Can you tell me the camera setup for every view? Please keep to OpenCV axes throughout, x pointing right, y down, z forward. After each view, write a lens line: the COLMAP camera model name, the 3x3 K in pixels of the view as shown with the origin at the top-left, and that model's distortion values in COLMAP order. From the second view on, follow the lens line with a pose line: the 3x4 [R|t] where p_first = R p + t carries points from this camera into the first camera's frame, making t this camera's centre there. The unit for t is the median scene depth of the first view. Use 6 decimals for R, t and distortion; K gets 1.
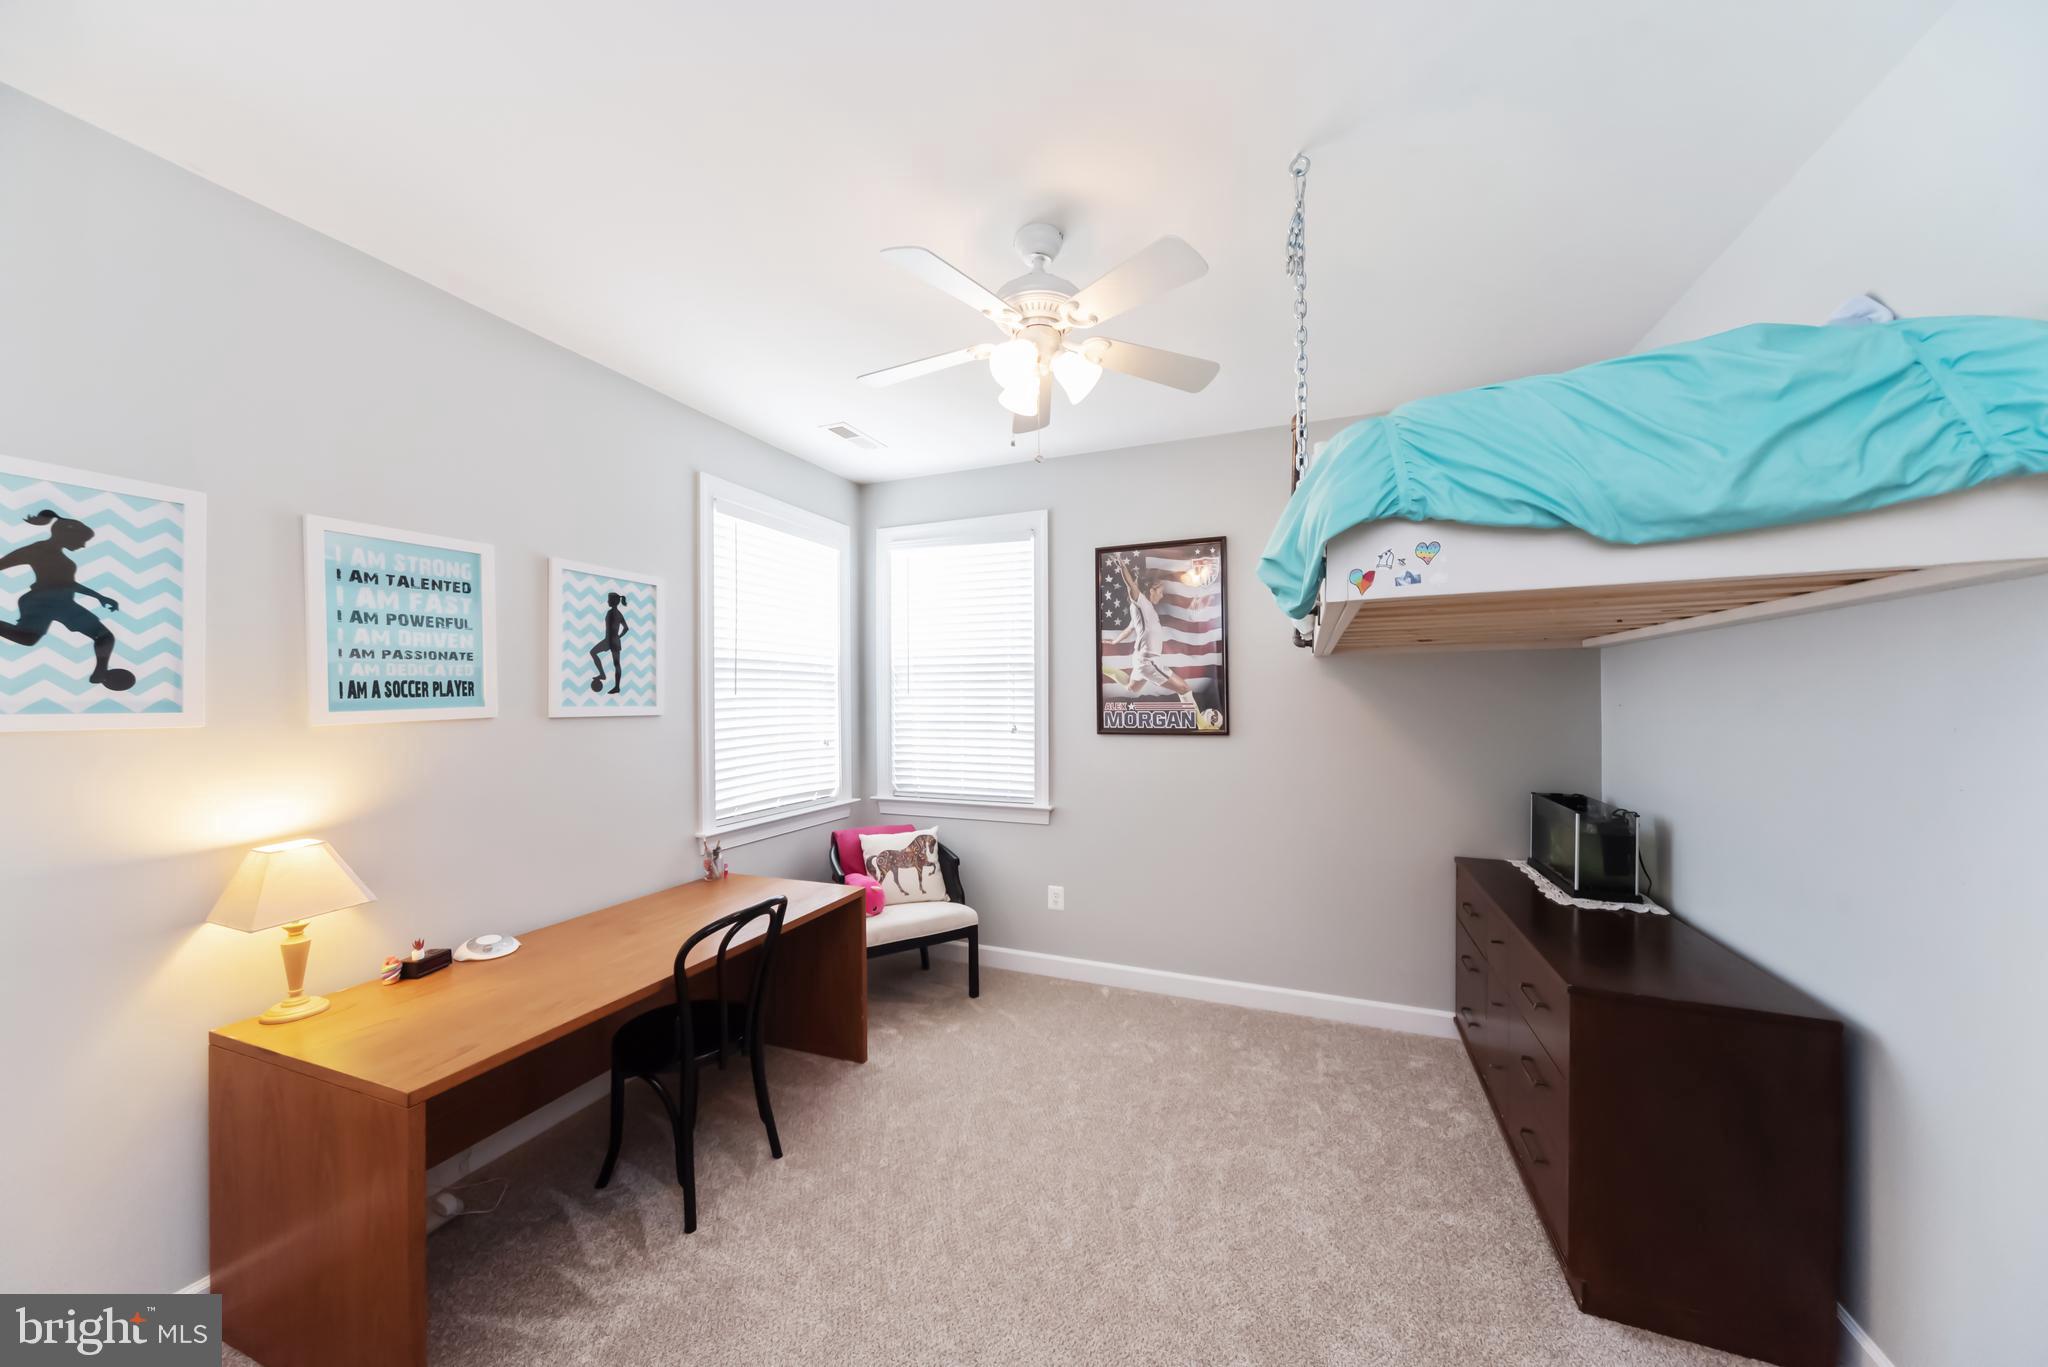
lens RADIAL K [[699.0, 0, 1034.3], [0, 699.0, 700.1], [0, 0, 1]] dist [-0.002458, -0.000128]
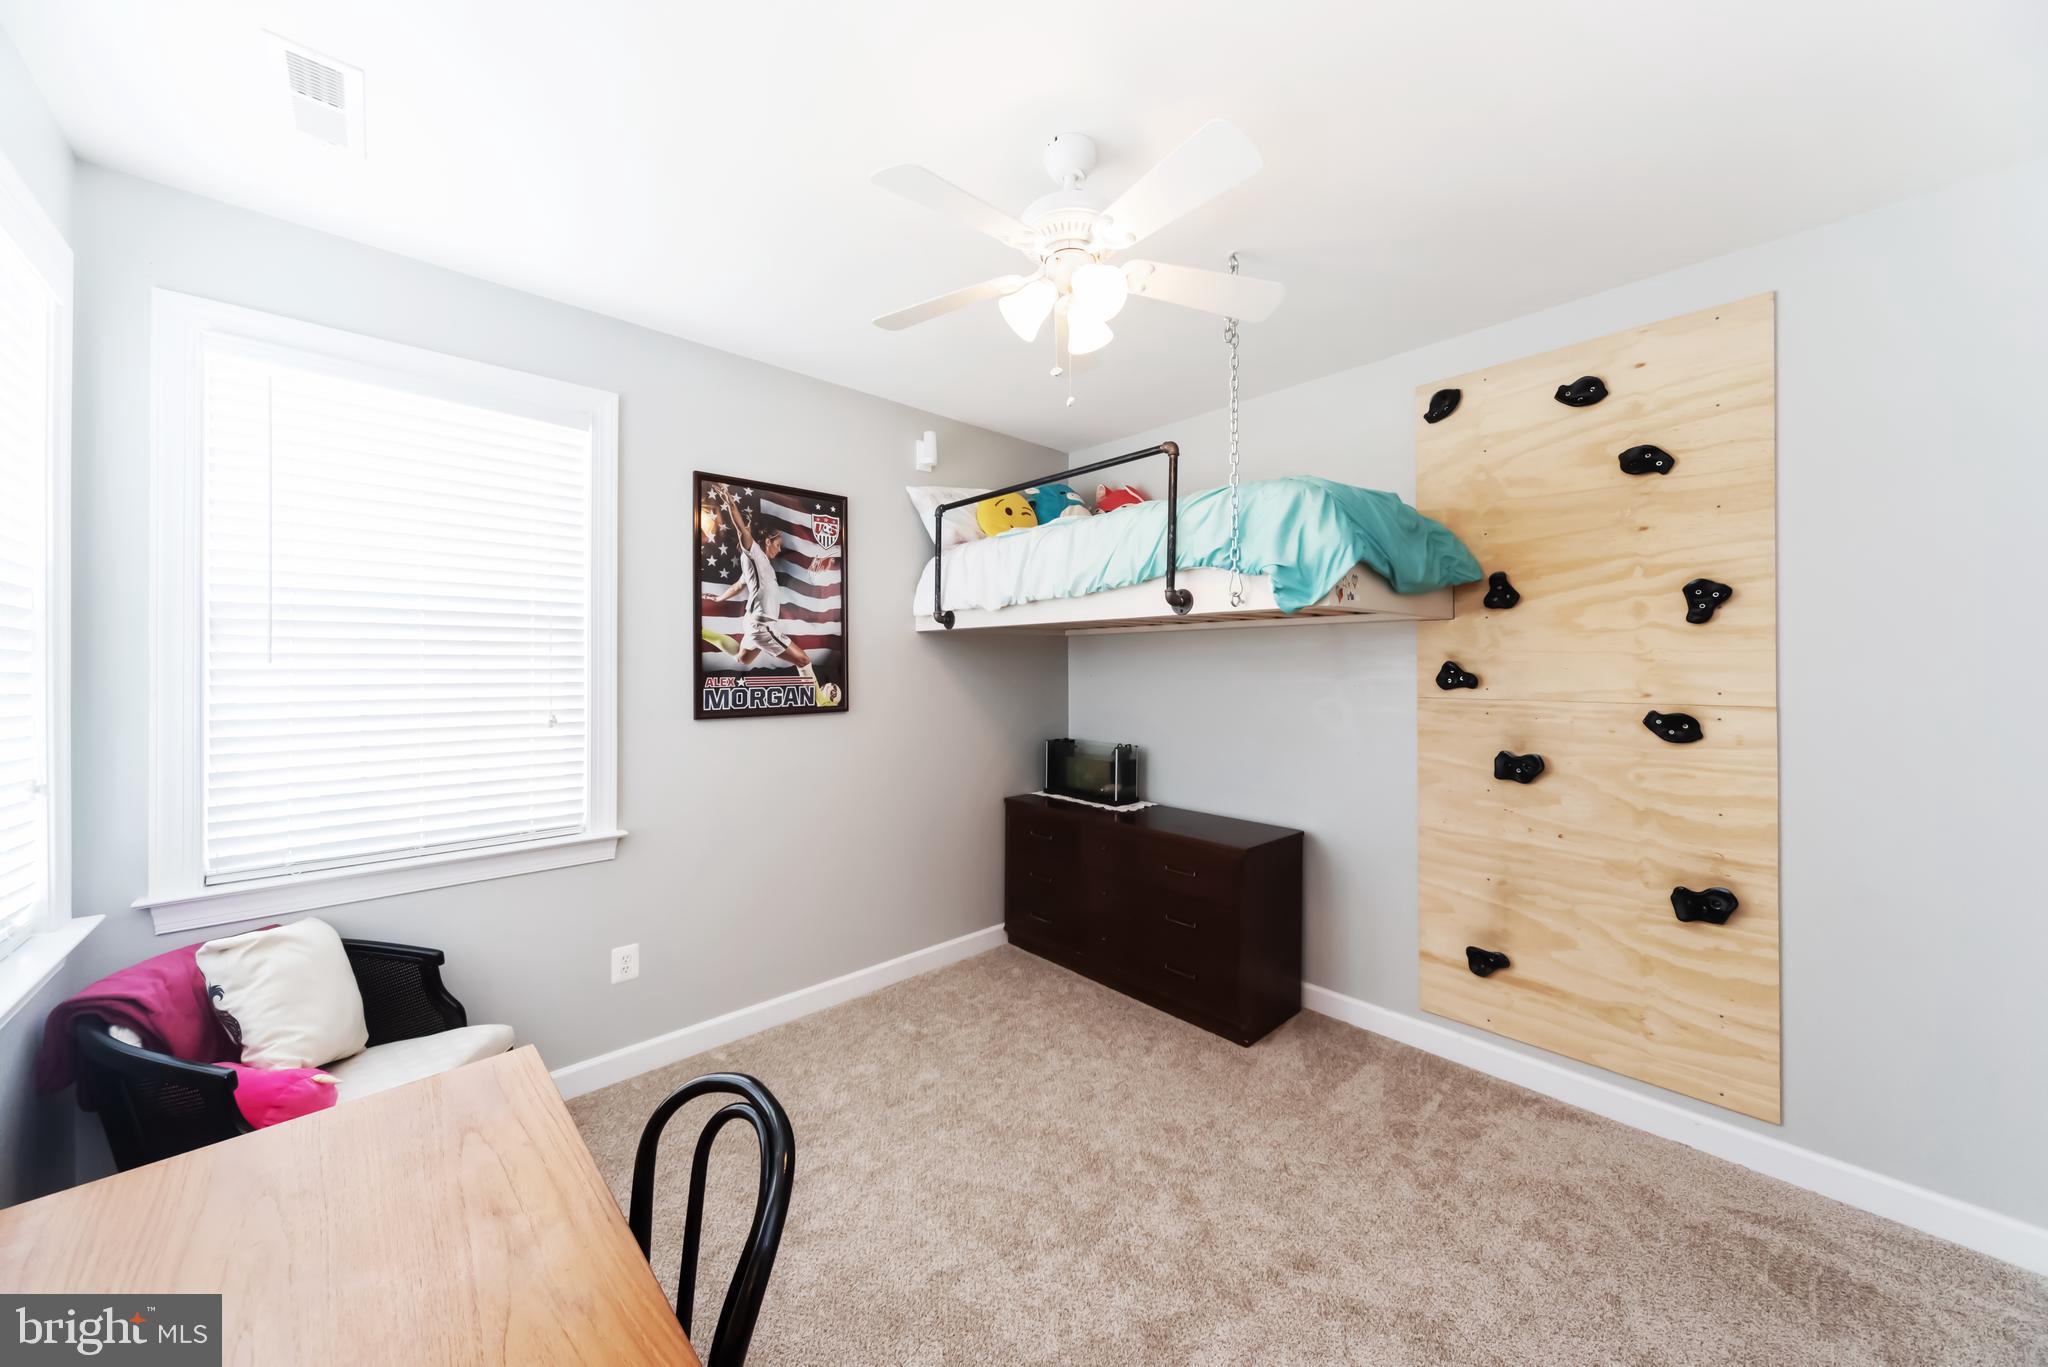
lens RADIAL K [[699.0, 0, 1032.9], [0, 699.0, 665.2], [0, 0, 1]] dist [-0.002458, -0.000128]
pose [[0.426650, 0.005284, 0.904402, -0.441731], [0.001657, 0.999977, -0.006624, -0.004238], [-0.904415, 0.004324, 0.426631, 0.363225]]
